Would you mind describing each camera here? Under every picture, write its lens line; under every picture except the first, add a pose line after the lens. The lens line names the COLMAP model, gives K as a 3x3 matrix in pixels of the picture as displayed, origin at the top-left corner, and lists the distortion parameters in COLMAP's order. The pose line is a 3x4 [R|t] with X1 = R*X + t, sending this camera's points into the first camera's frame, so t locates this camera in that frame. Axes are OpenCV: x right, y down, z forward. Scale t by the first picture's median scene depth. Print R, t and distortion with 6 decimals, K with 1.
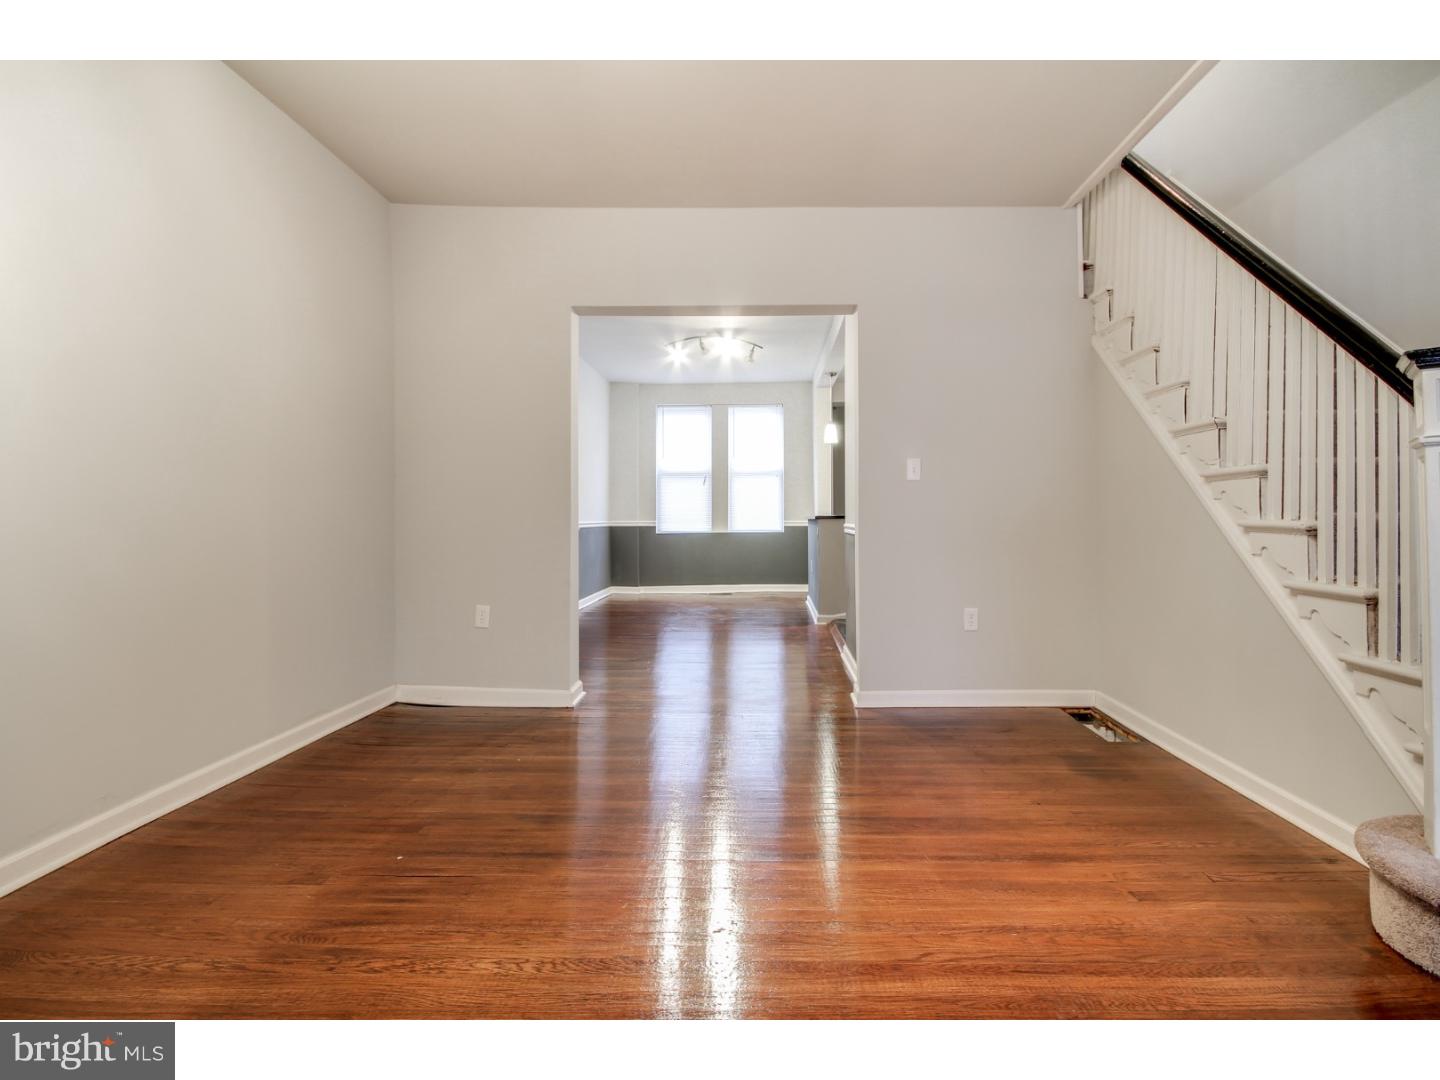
lens RADIAL K [[666.9, 0, 760.4], [0, 666.9, 518.9], [0, 0, 1]] dist [-0.001114, -0.000157]
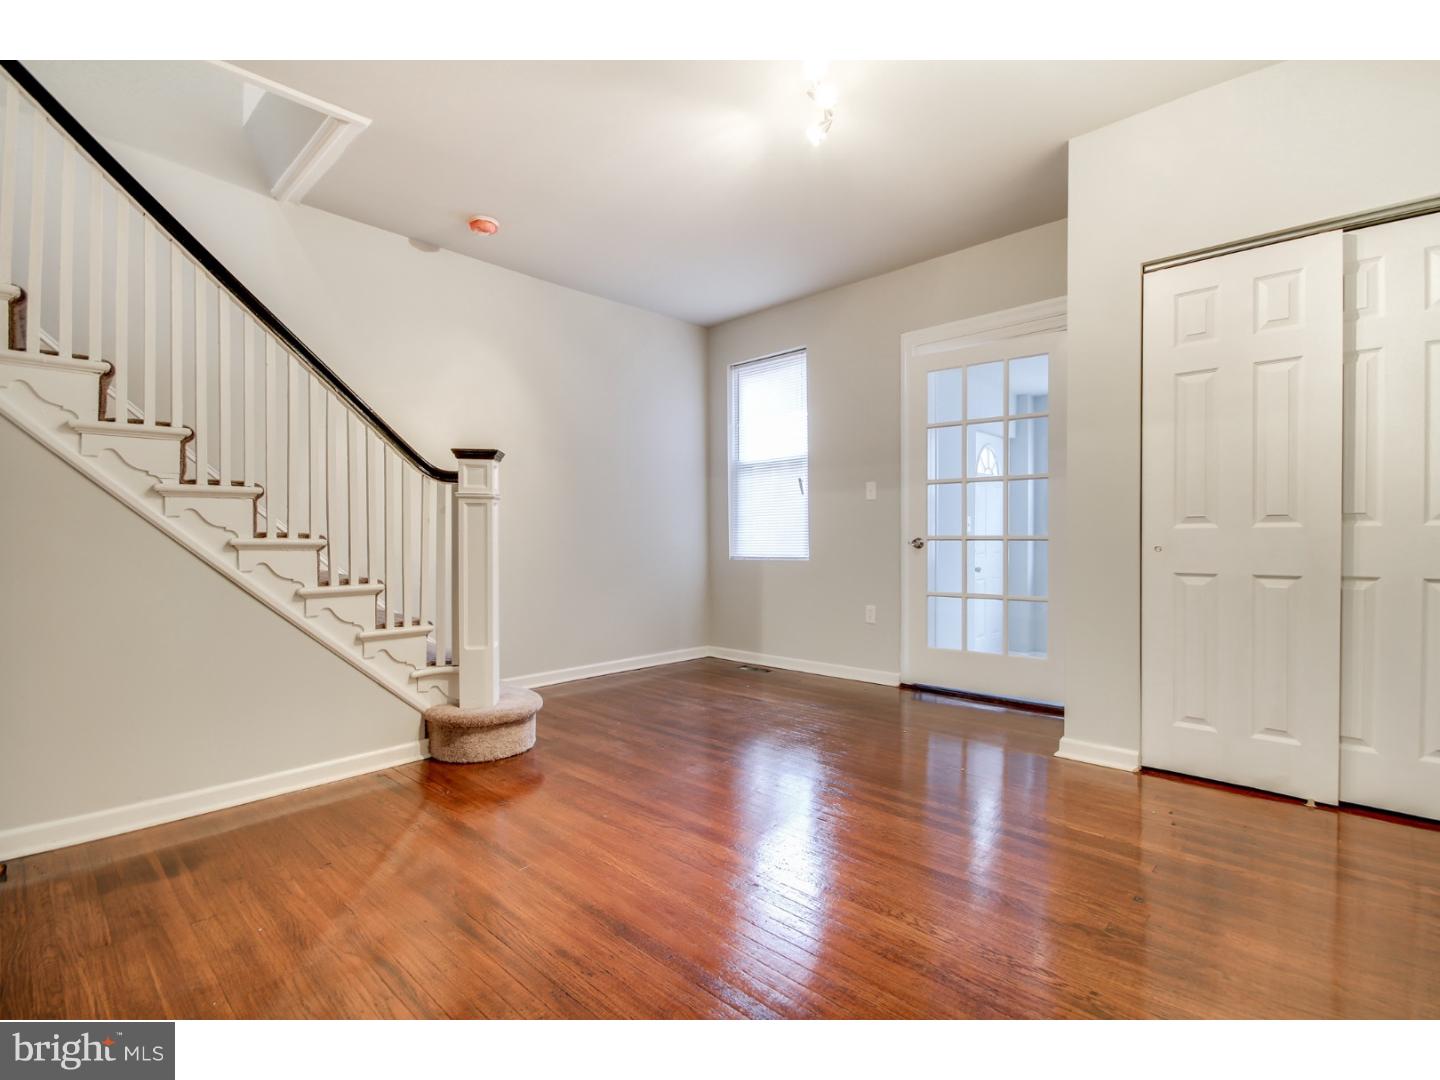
lens RADIAL K [[684.3, 0, 724.1], [0, 684.3, 544.5], [0, 0, 1]] dist [0.000642, -0.000169]
pose [[-0.726832, -0.006326, 0.686786, -0.175317], [0.004262, 0.999897, 0.013721, -0.000429], [-0.686802, 0.012900, -0.726730, 0.392492]]
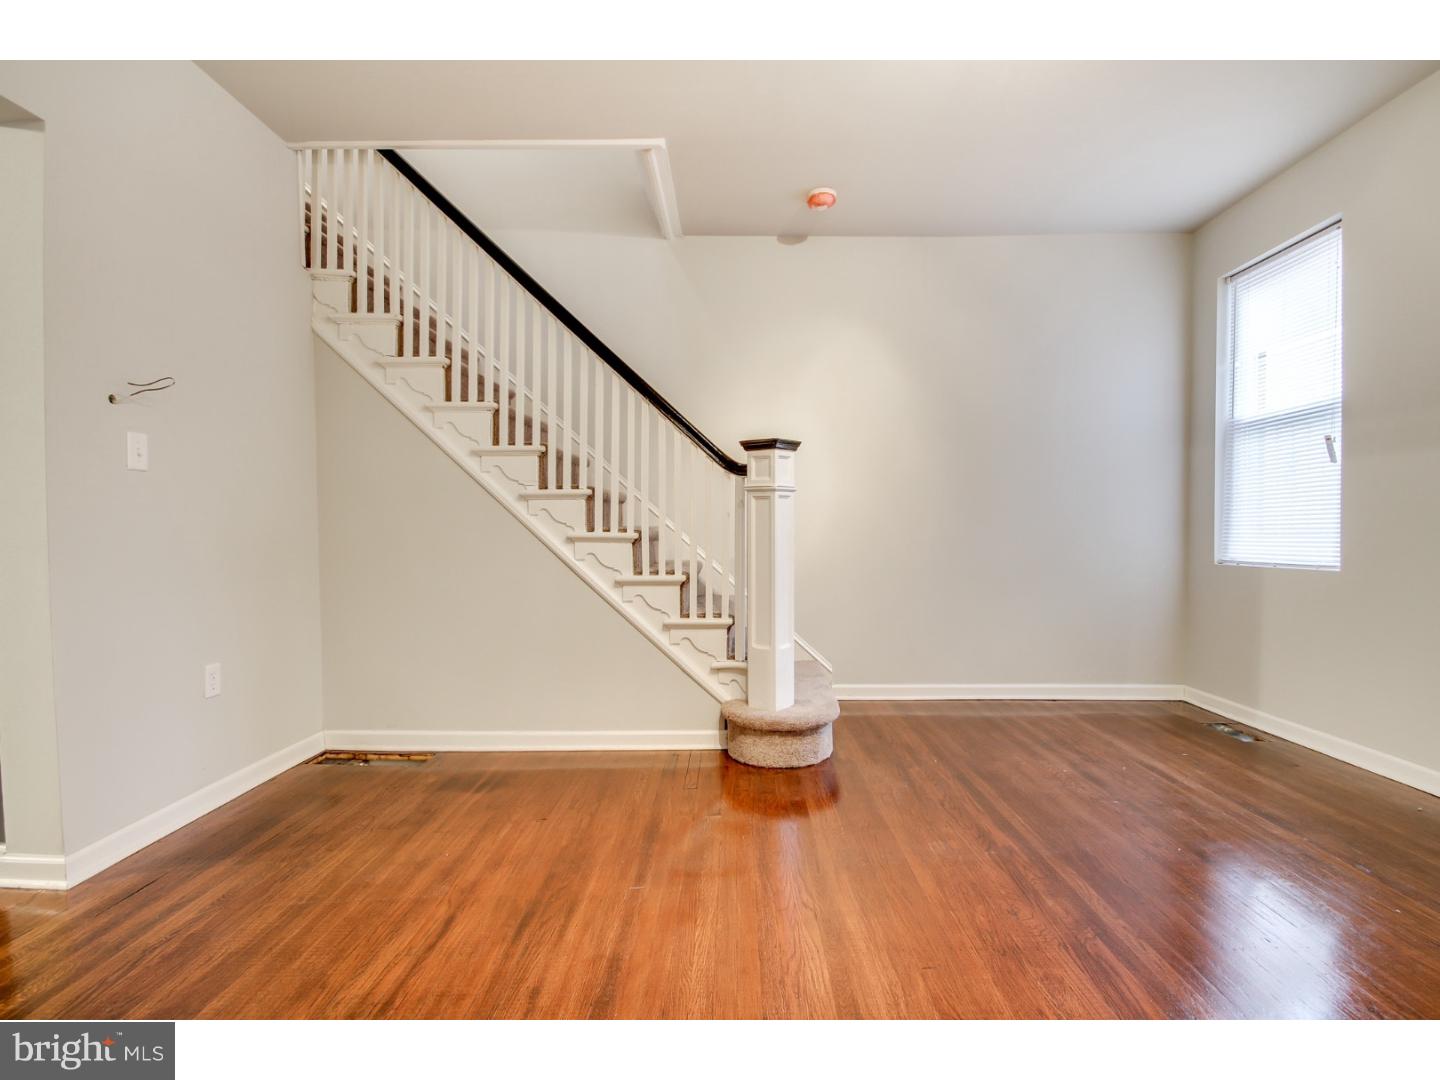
lens RADIAL K [[695.9, 0, 729.1], [0, 695.9, 549.2], [0, 0, 1]] dist [-0.002178, -0.000542]
pose [[0.002213, -0.026943, 0.999635, -0.185246], [0.004142, 0.999629, 0.026934, -0.000639], [-0.999989, 0.004081, 0.002324, 0.219150]]
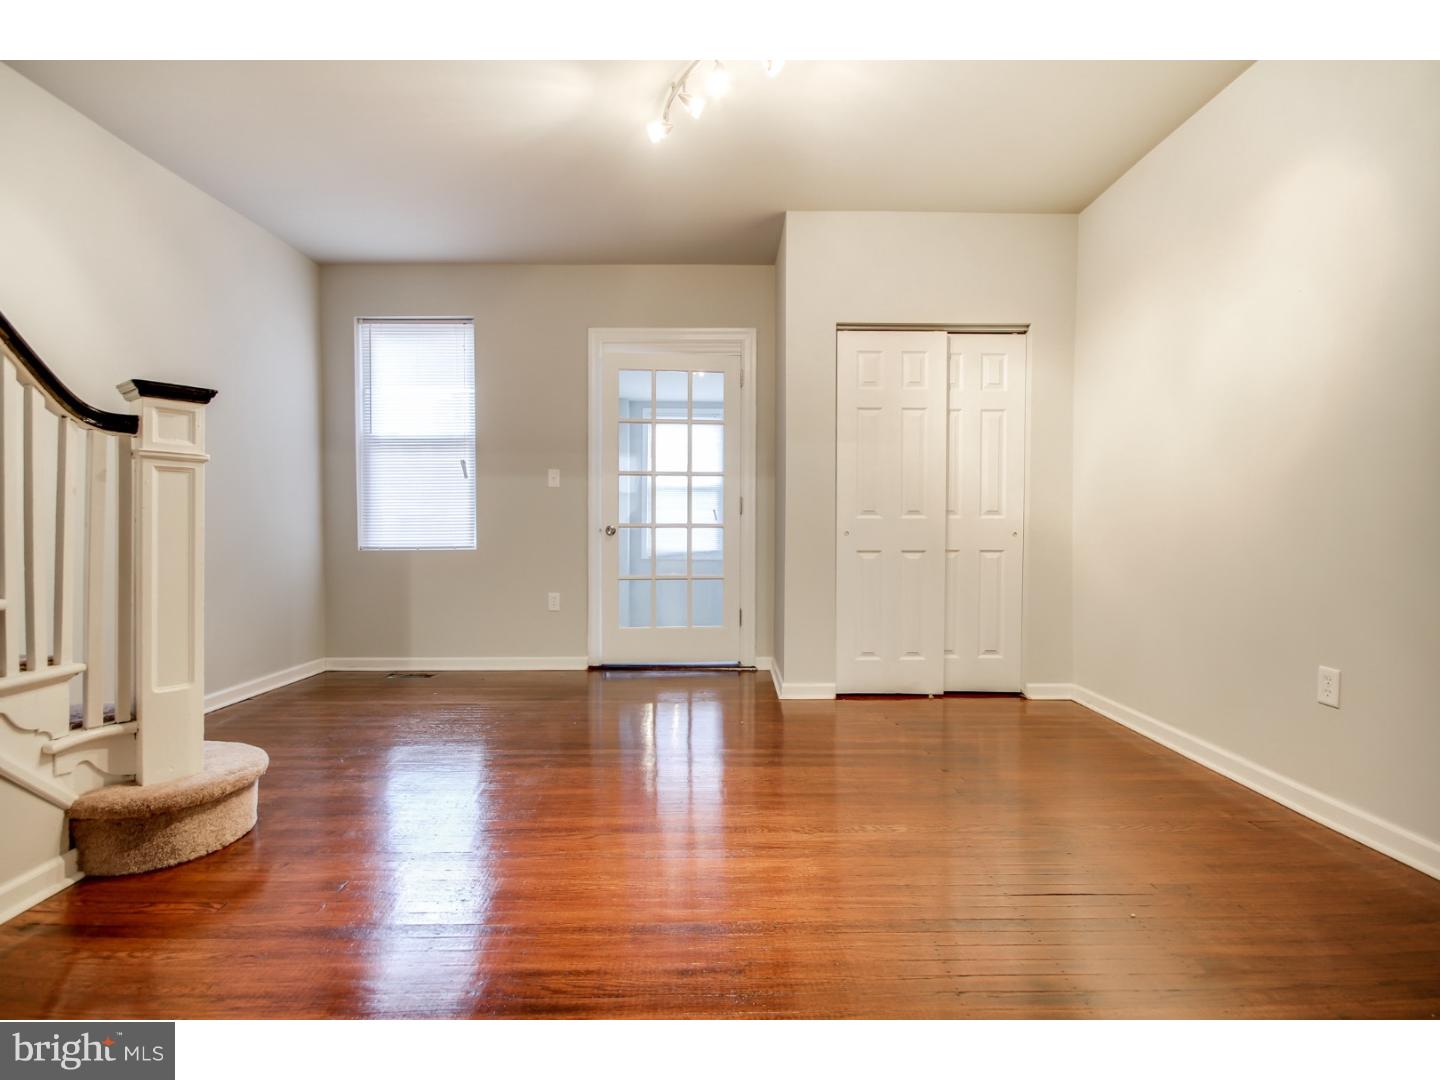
lens RADIAL K [[682.5, 0, 723.9], [0, 682.5, 535.5], [0, 0, 1]] dist [-0.010904, -0.000827]
pose [[-0.999920, -0.002023, -0.012503, -0.003249], [-0.002218, 0.999875, 0.015640, 0.001748], [0.012469, 0.015667, -0.999800, 0.463405]]
